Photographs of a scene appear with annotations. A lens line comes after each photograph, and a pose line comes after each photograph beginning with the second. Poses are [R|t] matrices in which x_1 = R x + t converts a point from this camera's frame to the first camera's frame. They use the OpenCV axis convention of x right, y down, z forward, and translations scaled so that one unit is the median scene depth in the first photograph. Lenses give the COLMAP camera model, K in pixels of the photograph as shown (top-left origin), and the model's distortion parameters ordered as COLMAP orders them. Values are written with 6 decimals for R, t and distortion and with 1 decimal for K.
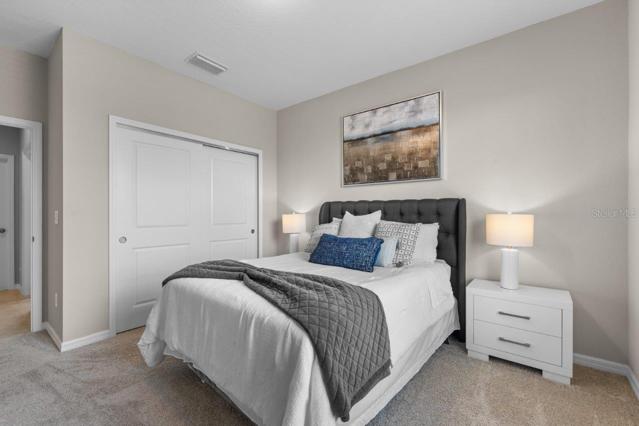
lens RADIAL K [[284.3, 0, 315.4], [0, 284.3, 216.3], [0, 0, 1]] dist [0.003031, -0.000072]
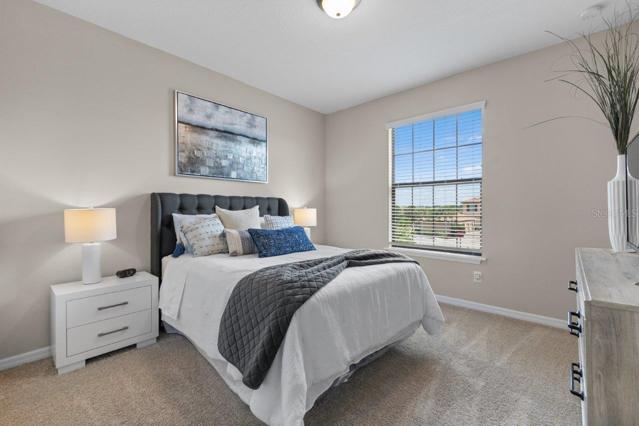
lens RADIAL K [[284.3, 0, 315.4], [0, 284.3, 216.3], [0, 0, 1]] dist [0.003031, -0.000072]
pose [[0.031528, -0.033117, 0.998954, -0.782417], [0.006950, 0.999434, 0.032913, -0.011360], [-0.999479, 0.005905, 0.031740, 0.616137]]
